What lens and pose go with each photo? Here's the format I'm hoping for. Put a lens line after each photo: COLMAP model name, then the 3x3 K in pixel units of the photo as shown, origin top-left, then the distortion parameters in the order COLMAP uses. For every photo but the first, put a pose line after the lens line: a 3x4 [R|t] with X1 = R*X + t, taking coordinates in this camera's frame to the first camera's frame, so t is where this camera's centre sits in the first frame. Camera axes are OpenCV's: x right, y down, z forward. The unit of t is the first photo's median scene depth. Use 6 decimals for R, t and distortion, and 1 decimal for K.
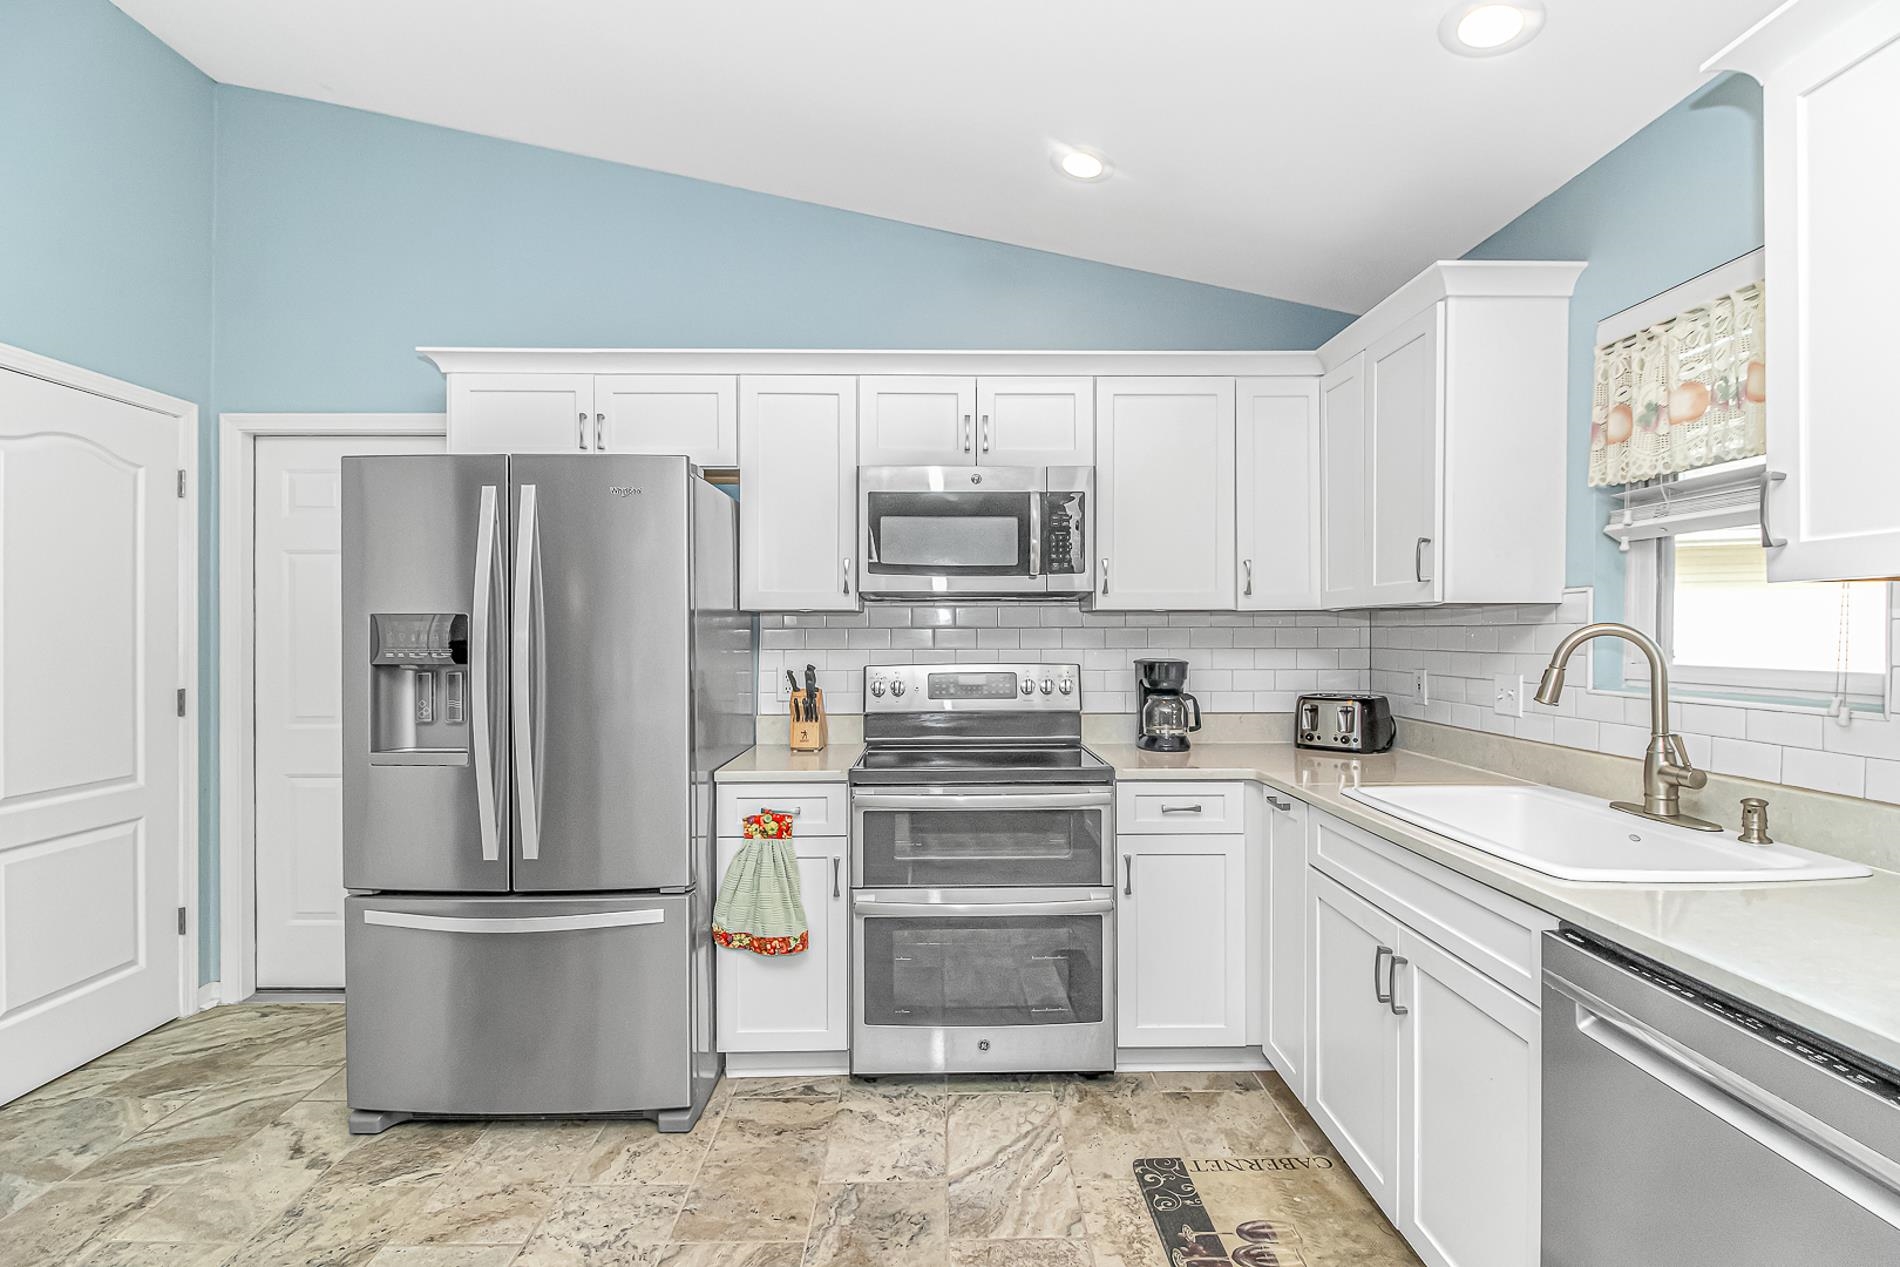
lens RADIAL K [[890.7, 0, 937.5], [0, 890.7, 641.4], [0, 0, 1]] dist [-0.015674, -0.007272]
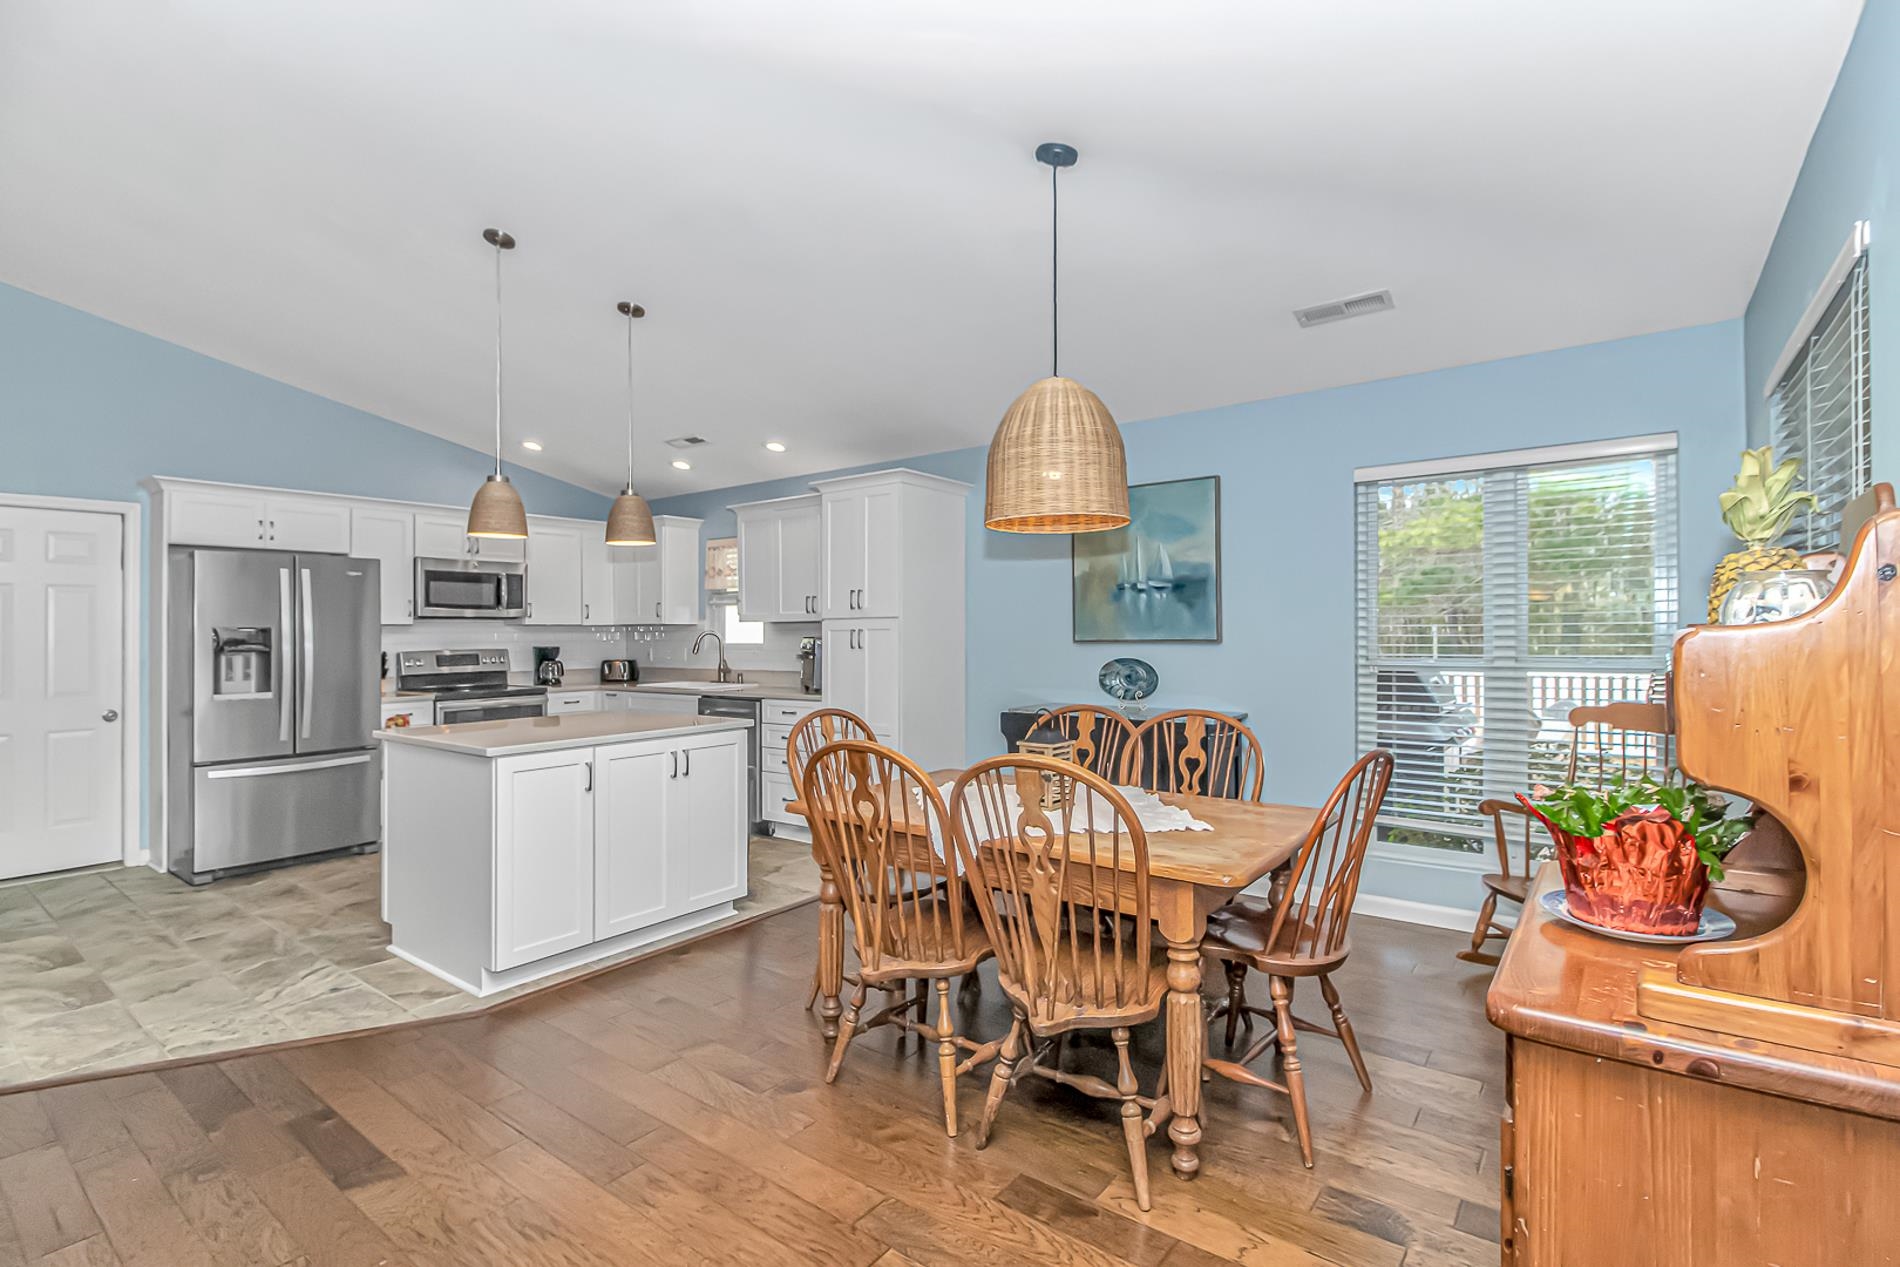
lens RADIAL K [[890.7, 0, 960.7], [0, 890.7, 619.9], [0, 0, 1]] dist [-0.015674, -0.007272]
pose [[0.611362, 0.006546, 0.791324, -1.088371], [0.011494, 0.999787, -0.017150, 0.005762], [-0.791268, 0.019581, 0.611156, -1.489960]]
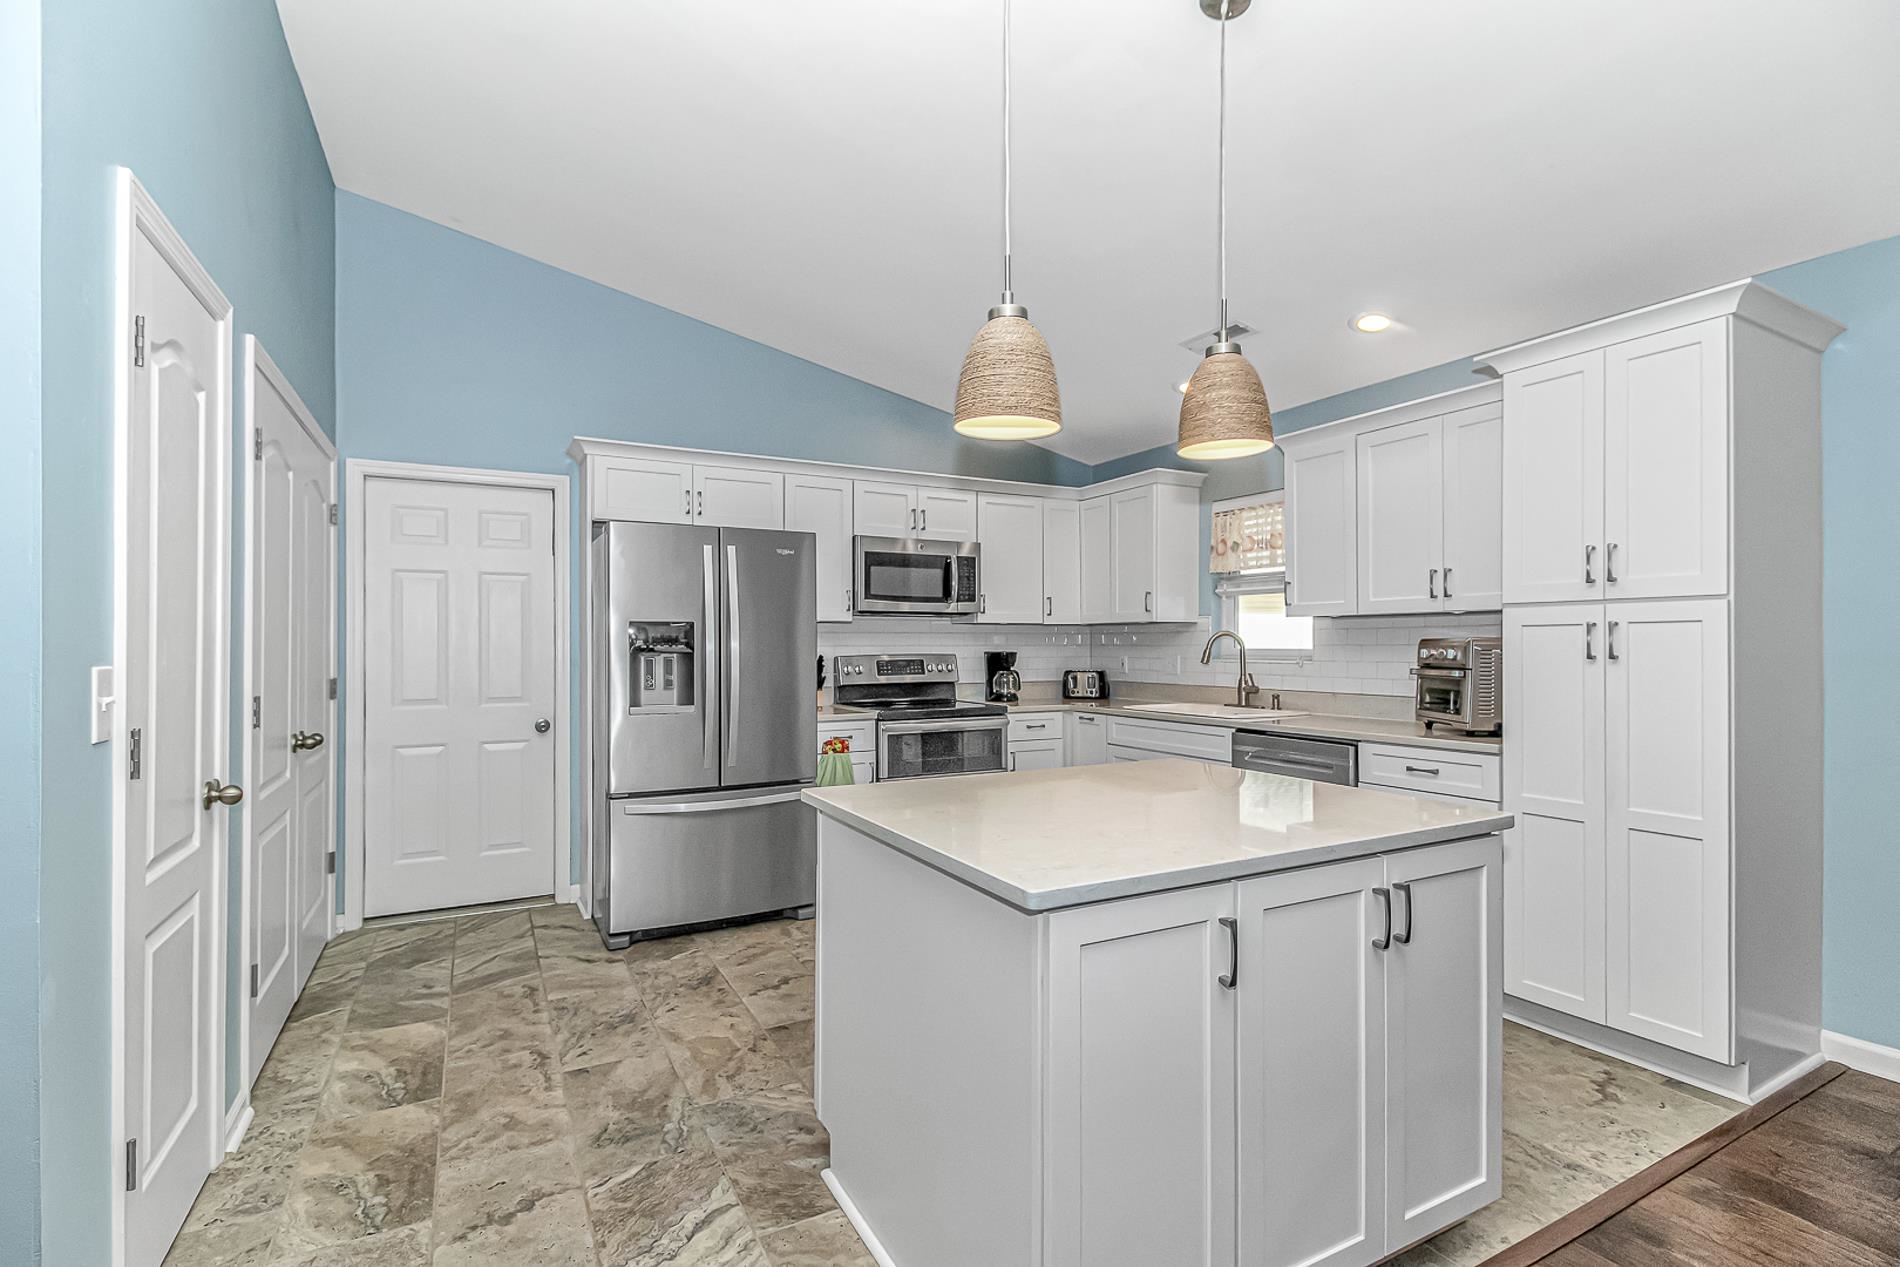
lens RADIAL K [[890.7, 0, 949.7], [0, 890.7, 651.7], [0, 0, 1]] dist [-0.015674, -0.007272]
pose [[0.889046, -0.003567, 0.457805, -0.786718], [0.002526, 0.999993, 0.002886, 0.019693], [-0.457812, -0.001409, 0.889048, -0.642306]]
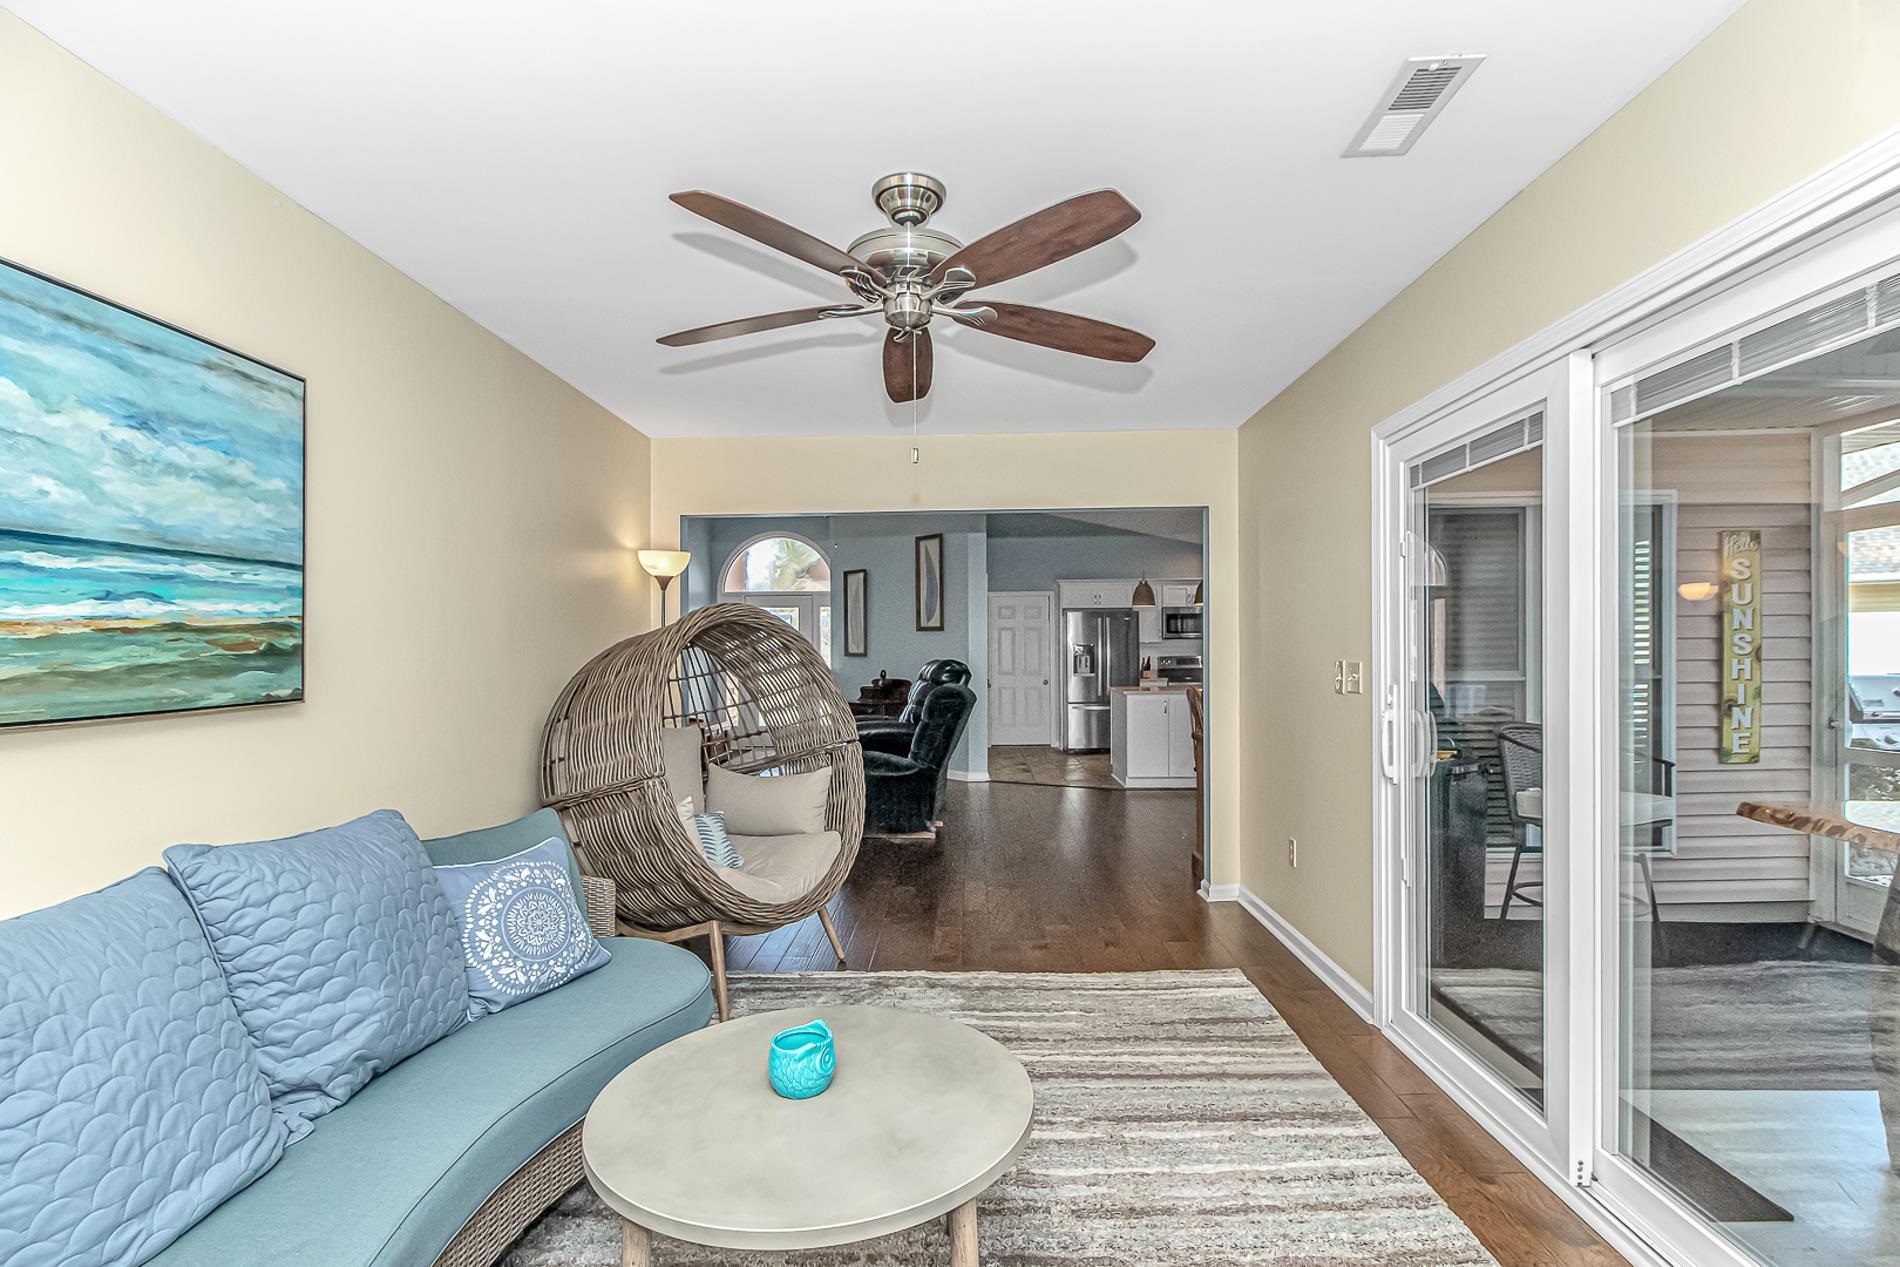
lens RADIAL K [[890.7, 0, 948.9], [0, 890.7, 636.8], [0, 0, 1]] dist [-0.015674, -0.007272]
pose [[0.998567, -0.010960, -0.052391, -0.967668], [0.010936, 0.999940, -0.000750, -0.078741], [0.052396, 0.000176, 0.998626, -3.548734]]
